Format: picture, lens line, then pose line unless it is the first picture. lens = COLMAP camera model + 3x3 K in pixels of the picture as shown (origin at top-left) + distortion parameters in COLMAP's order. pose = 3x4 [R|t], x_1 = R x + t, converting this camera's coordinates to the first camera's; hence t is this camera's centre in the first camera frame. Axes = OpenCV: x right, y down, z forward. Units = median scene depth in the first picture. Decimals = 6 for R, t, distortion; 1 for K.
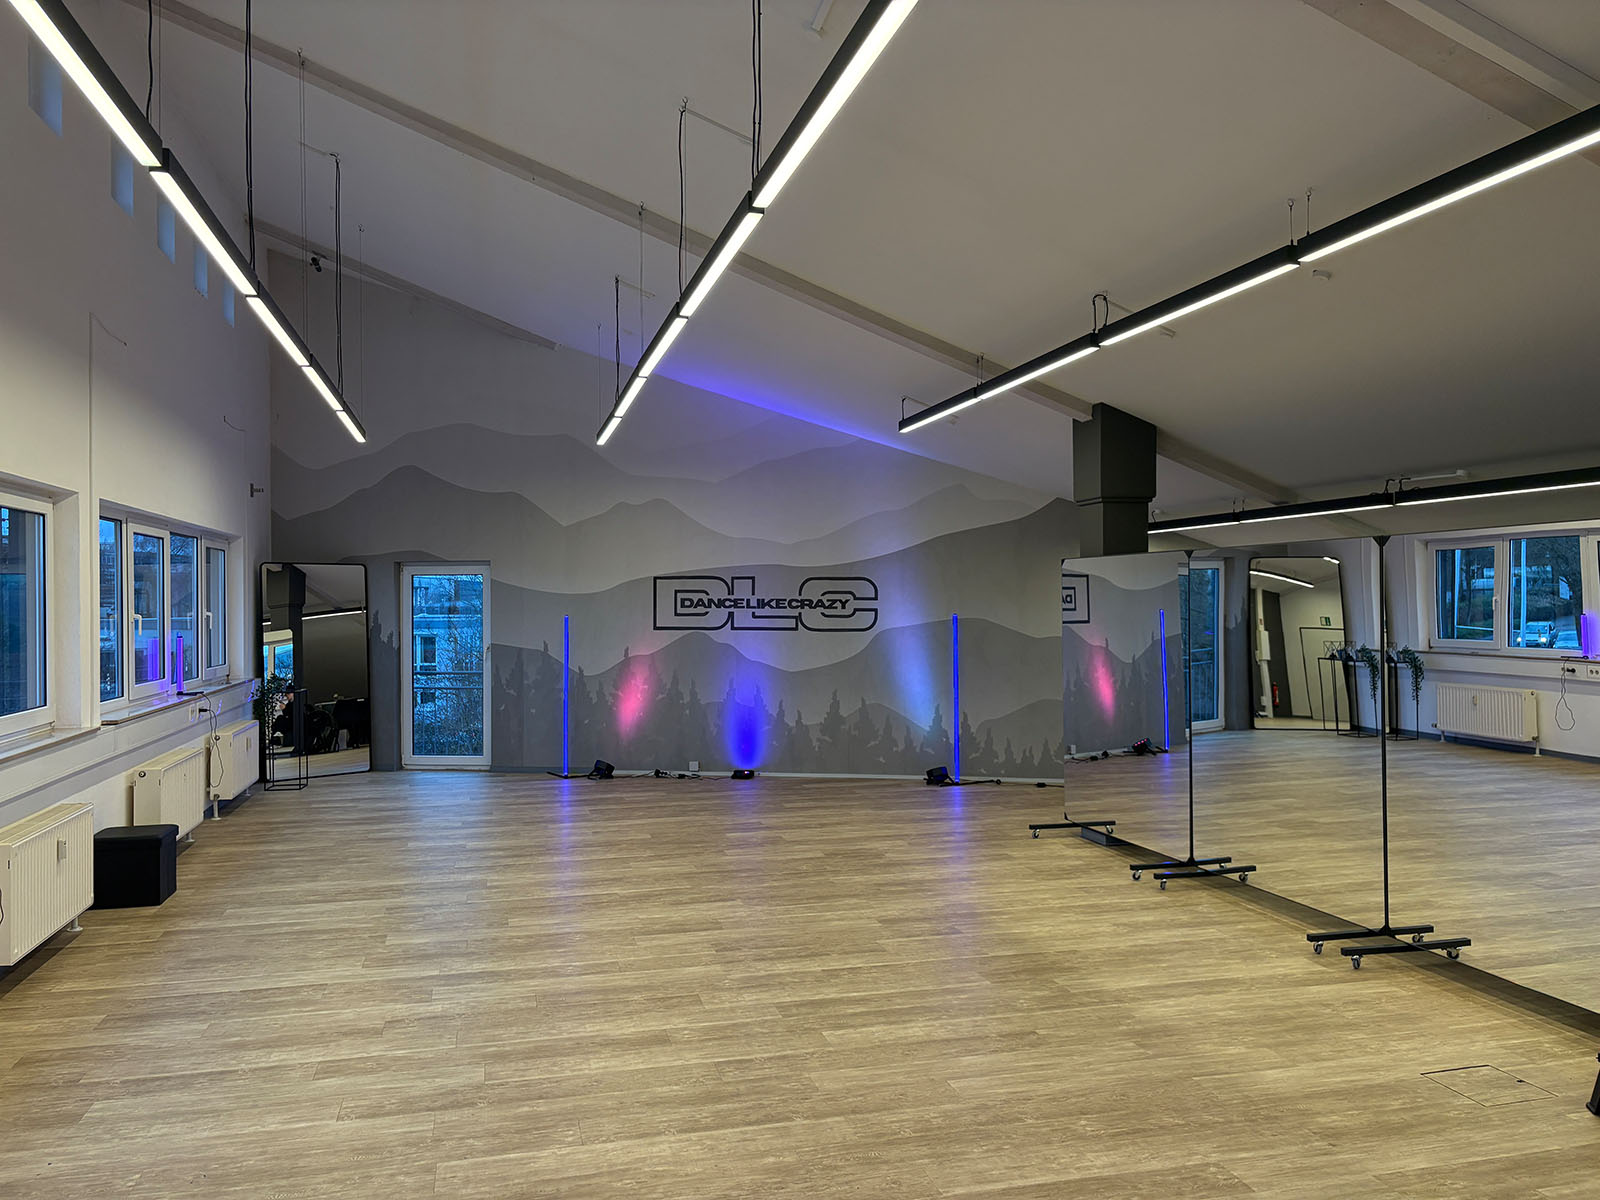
lens RADIAL K [[1206.6, 0, 783.4], [0, 1206.6, 603.0], [0, 0, 1]] dist [0.053989, -0.037114]
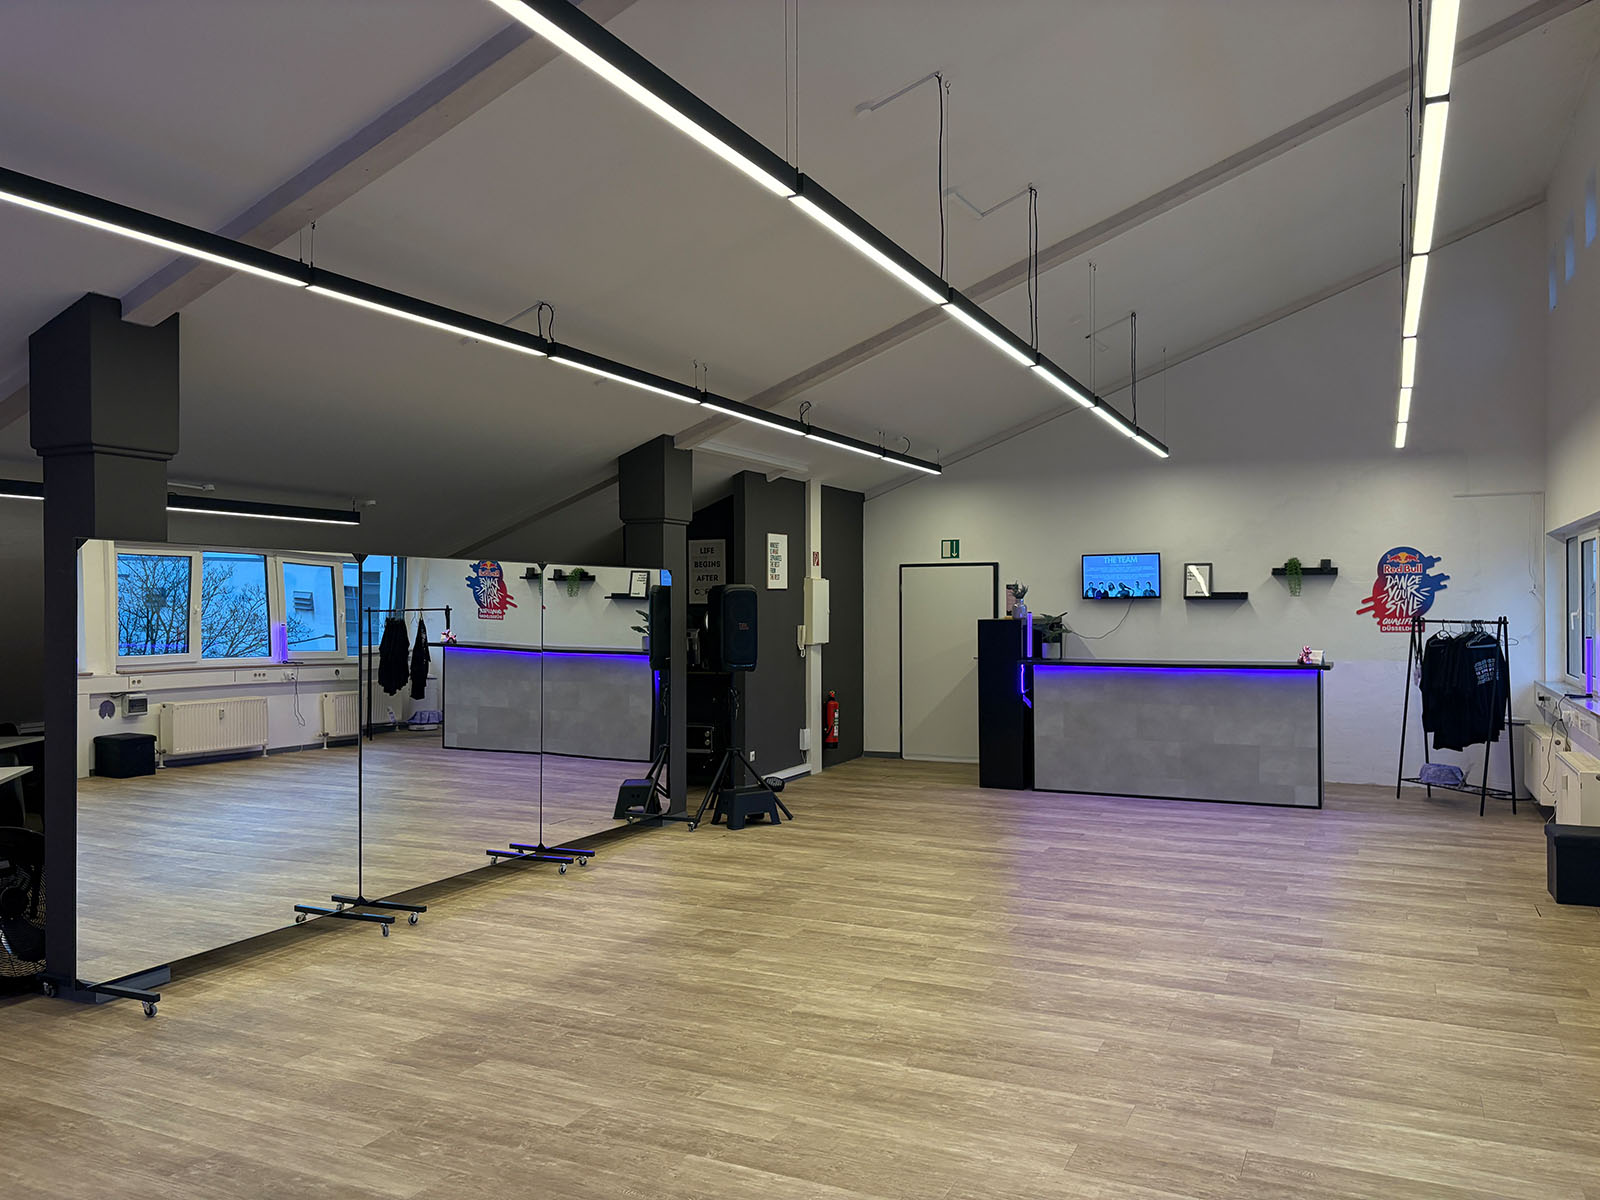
lens RADIAL K [[1206.6, 0, 828.2], [0, 1206.6, 588.5], [0, 0, 1]] dist [0.053989, -0.037114]
pose [[-0.786683, 0.016003, 0.617150, -0.609074], [0.006415, 0.999822, -0.017749, 0.000948], [-0.617324, -0.010004, -0.786645, 1.851678]]
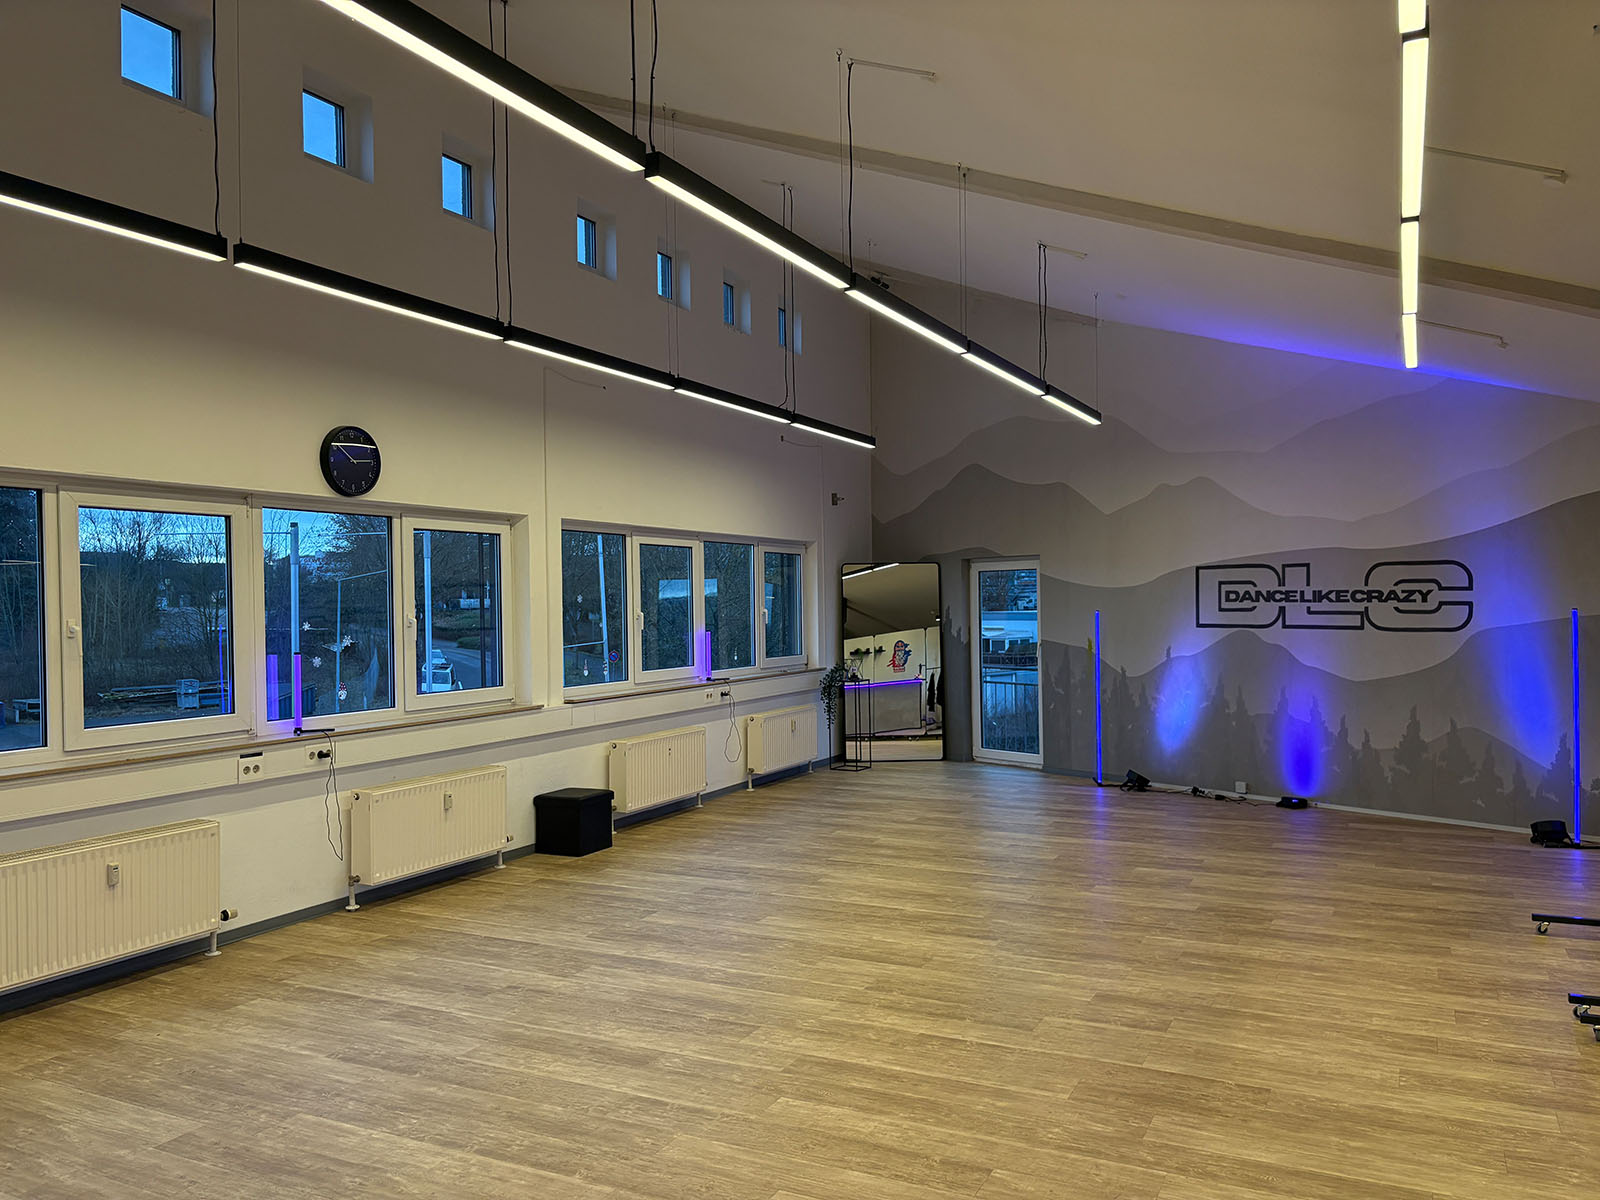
lens RADIAL K [[1206.6, 0, 800.8], [0, 1206.6, 601.9], [0, 0, 1]] dist [0.053989, -0.037114]
pose [[0.760940, -0.006304, -0.648791, 0.498627], [0.010413, 0.999943, 0.002497, -0.002807], [0.648739, -0.008656, 0.760962, 0.286071]]
